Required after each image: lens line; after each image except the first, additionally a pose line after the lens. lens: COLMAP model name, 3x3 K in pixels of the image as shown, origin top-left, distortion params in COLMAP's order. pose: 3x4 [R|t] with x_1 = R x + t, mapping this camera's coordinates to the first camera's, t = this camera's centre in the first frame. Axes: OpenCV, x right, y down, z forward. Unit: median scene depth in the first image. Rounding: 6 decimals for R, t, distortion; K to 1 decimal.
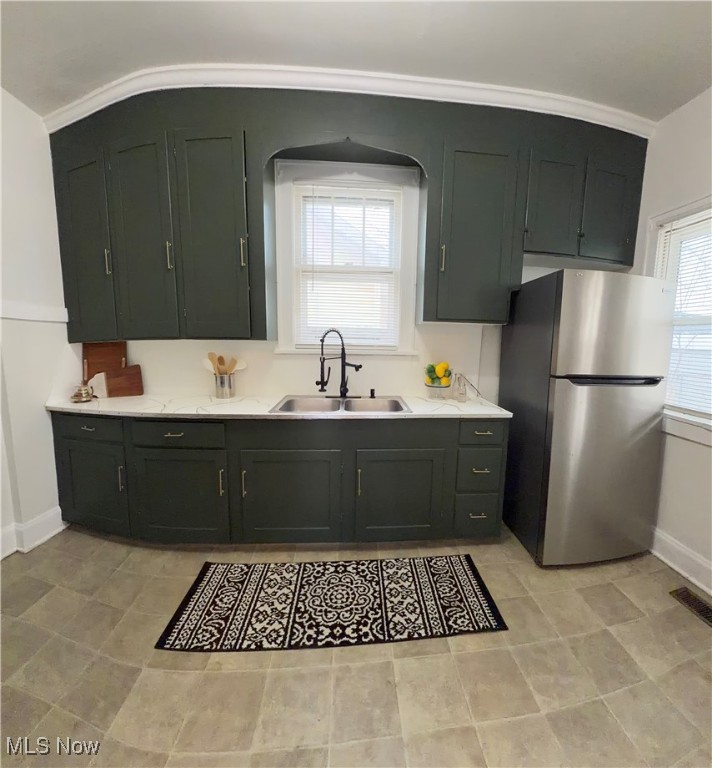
lens RADIAL K [[301.4, 0, 379.1], [0, 301.4, 381.2], [0, 0, 1]] dist [-0.060174, 0.008121]
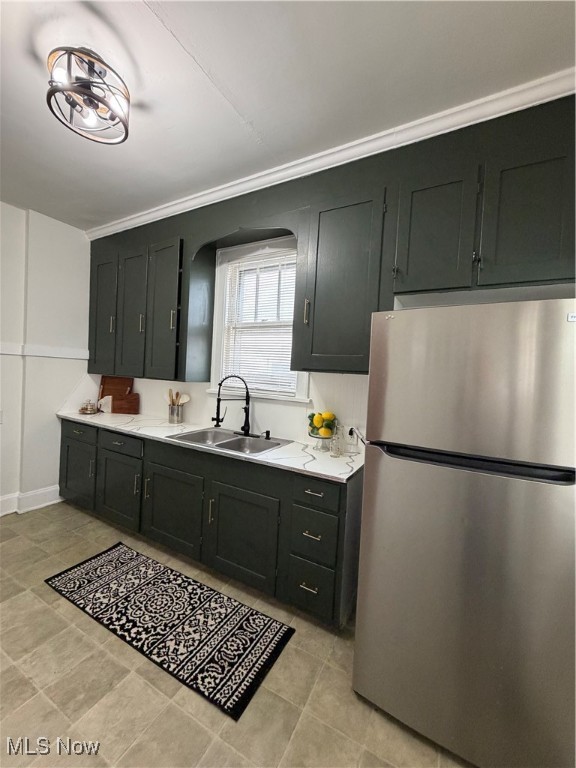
lens RADIAL K [[304.5, 0, 287.2], [0, 304.5, 381.2], [0, 0, 1]] dist [-0.001336, 0.000697]
pose [[0.832392, 0.038316, -0.552861, 0.948895], [-0.106730, 0.990015, -0.092080, -0.085716], [0.543812, 0.135653, 0.828170, 0.153914]]
